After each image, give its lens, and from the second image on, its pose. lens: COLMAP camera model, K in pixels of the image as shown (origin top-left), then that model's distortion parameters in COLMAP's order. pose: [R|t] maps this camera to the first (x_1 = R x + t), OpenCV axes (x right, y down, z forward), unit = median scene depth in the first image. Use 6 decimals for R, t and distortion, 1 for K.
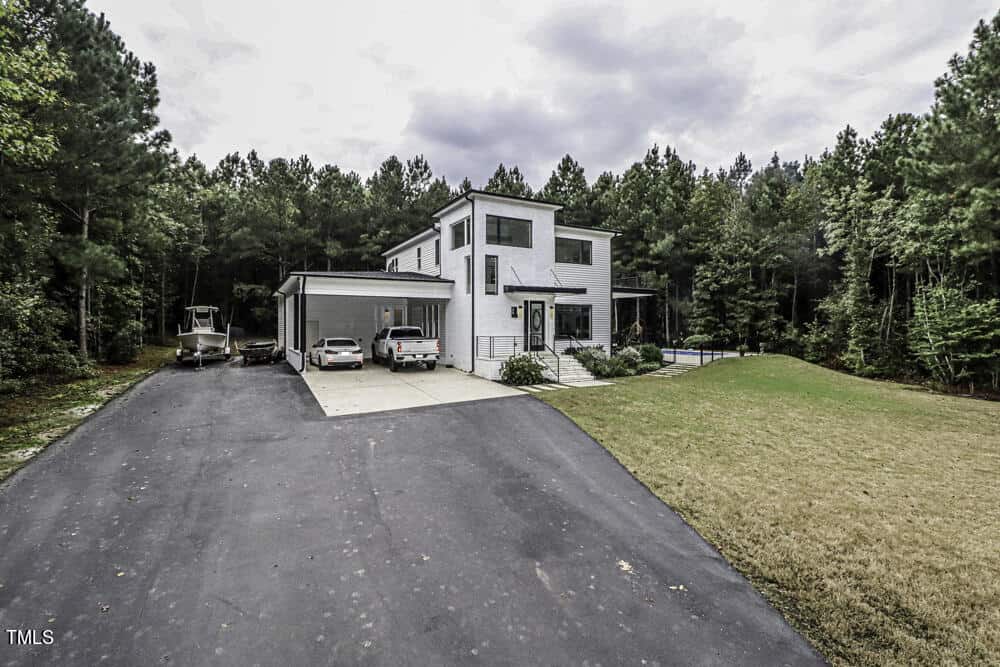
lens RADIAL K [[463.3, 0, 507.6], [0, 463.3, 325.2], [0, 0, 1]] dist [-0.005385, -0.009092]
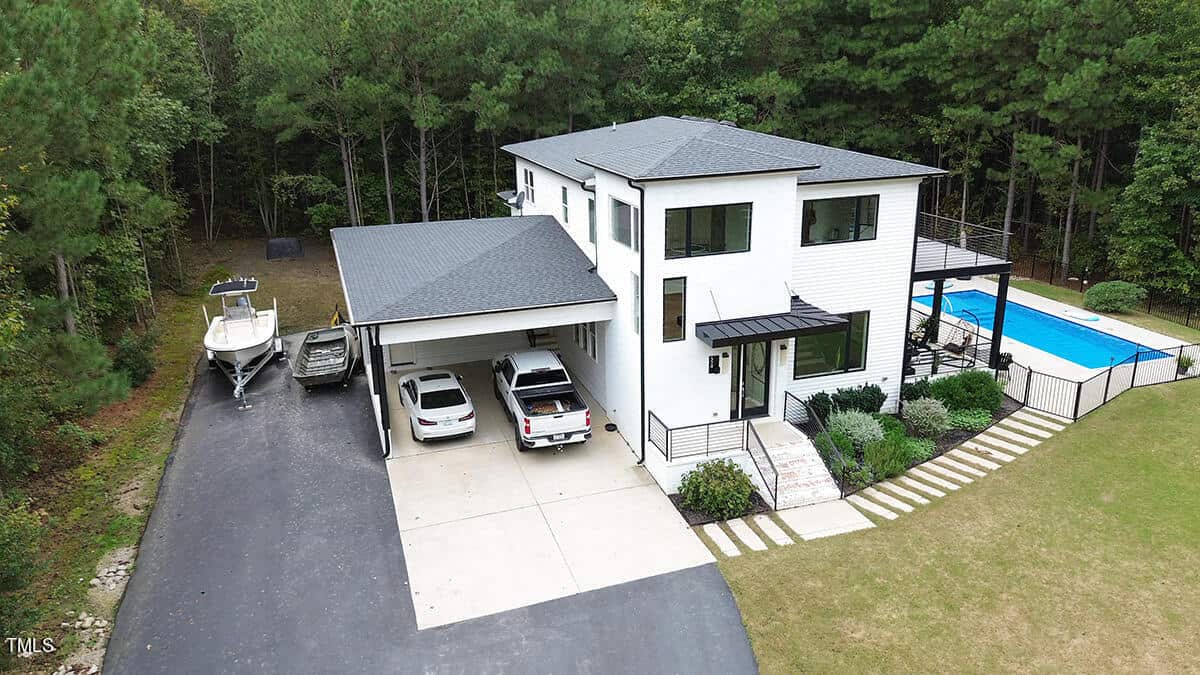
lens RADIAL K [[881.2, 0, 598.2], [0, 881.2, 336.4], [0, 0, 1]] dist [0.061826, -0.063880]
pose [[0.979355, 0.043691, -0.197370, 0.067347], [0.018880, 0.952327, 0.304494, -0.304700], [0.201265, -0.301934, 0.931841, -0.053166]]
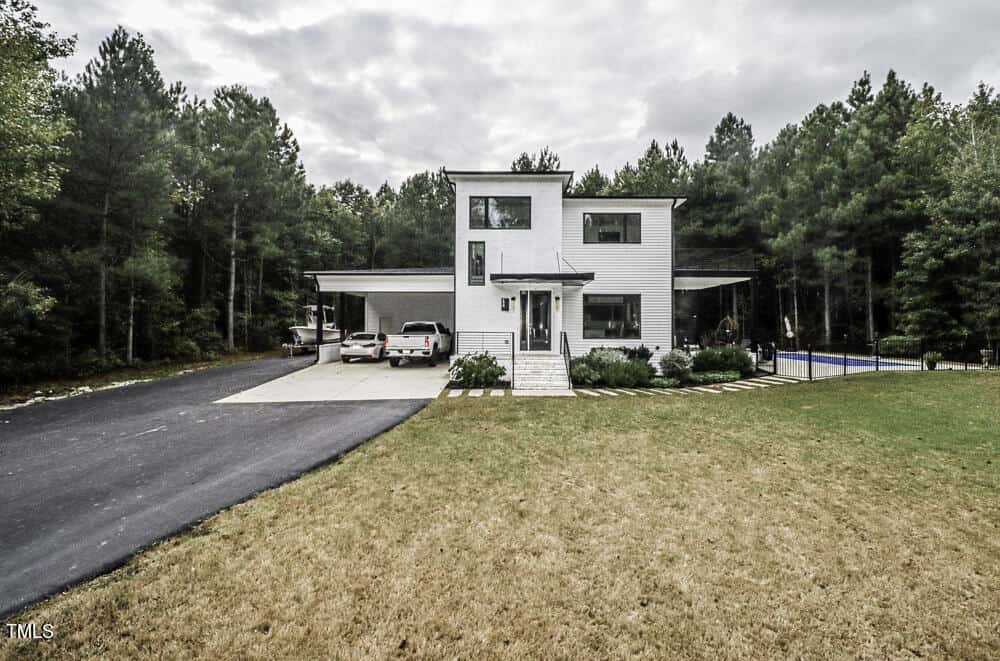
lens RADIAL K [[465.6, 0, 510.3], [0, 465.6, 318.8], [0, 0, 1]] dist [-0.008160, -0.005974]
pose [[0.867599, -0.005221, -0.497237, 0.339983], [-0.001340, 0.999917, -0.012837, 0.007146], [0.497262, 0.011804, 0.867520, 0.185016]]
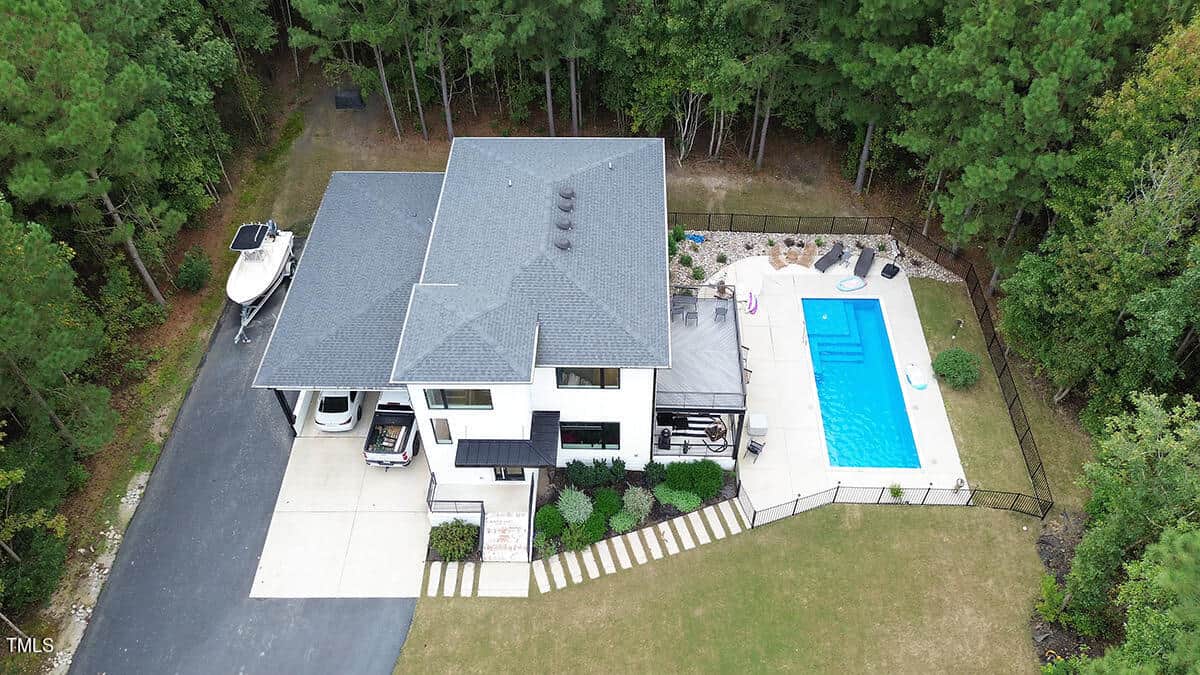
lens RADIAL K [[881.2, 0, 599.9], [0, 881.2, 328.9], [0, 0, 1]] dist [0.061826, -0.063880]
pose [[0.855159, 0.371609, -0.361401, 0.545135], [0.015280, 0.678819, 0.734147, -1.059121], [0.518141, -0.633334, 0.574819, 0.232981]]
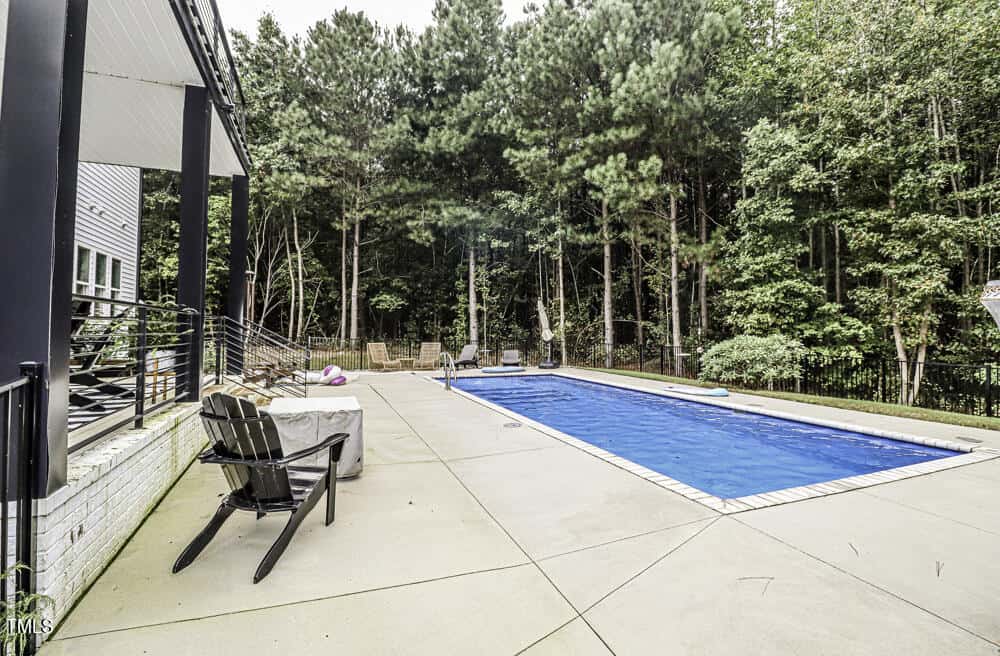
lens RADIAL K [[465.6, 0, 507.2], [0, 465.6, 319.6], [0, 0, 1]] dist [-0.008160, -0.005974]
pose [[0.992421, 0.003434, -0.122833, 0.391640], [-0.005991, 0.999773, -0.020454, 0.022961], [0.122735, 0.021035, 0.992217, 0.917753]]
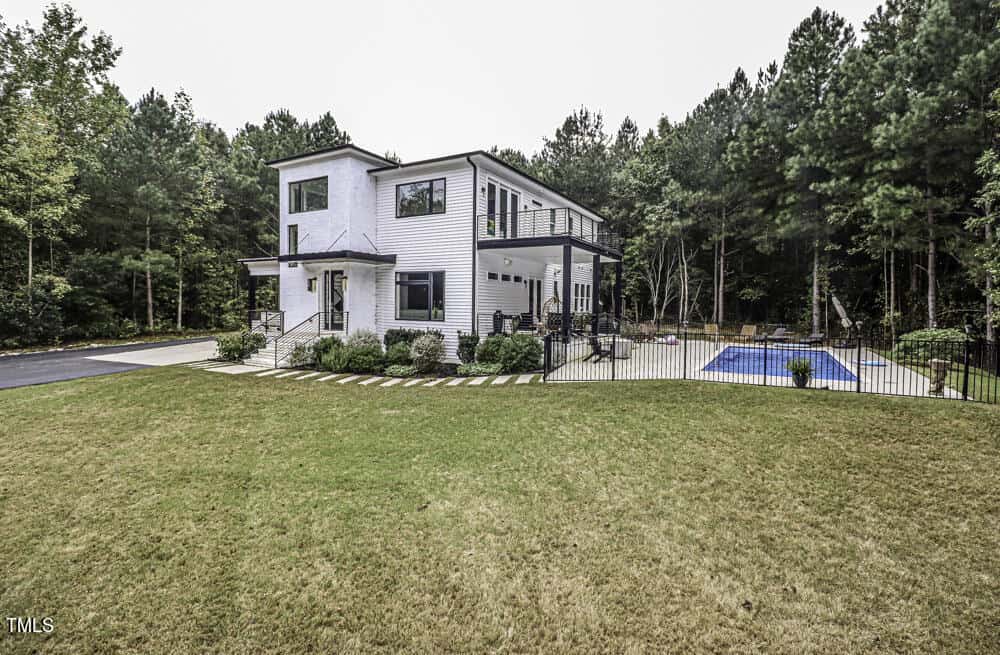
lens RADIAL K [[465.6, 0, 508.8], [0, 465.6, 314.6], [0, 0, 1]] dist [-0.008160, -0.005974]
pose [[0.518322, 0.023519, -0.854862, 0.733464], [-0.008979, 0.999716, 0.022060, 0.004840], [0.855138, -0.003759, 0.518386, 0.643194]]
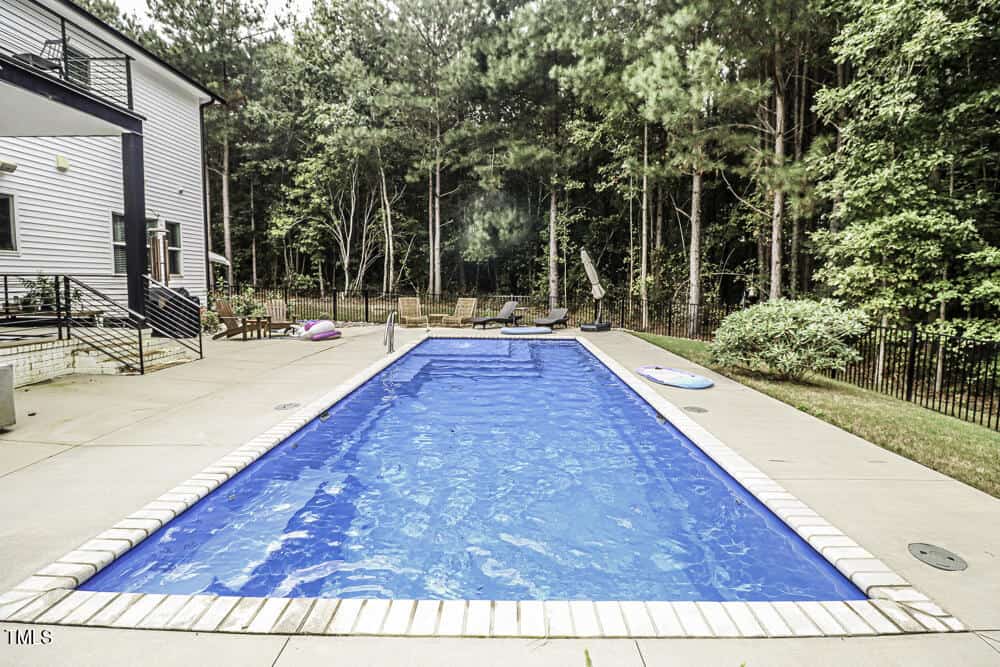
lens RADIAL K [[471.4, 0, 509.2], [0, 471.4, 322.8], [0, 0, 1]] dist [-0.010722, -0.002385]
pose [[0.873736, 0.054458, -0.483342, 0.533539], [-0.011207, 0.995703, 0.091925, 0.017947], [0.486271, -0.074902, 0.870592, 1.024470]]
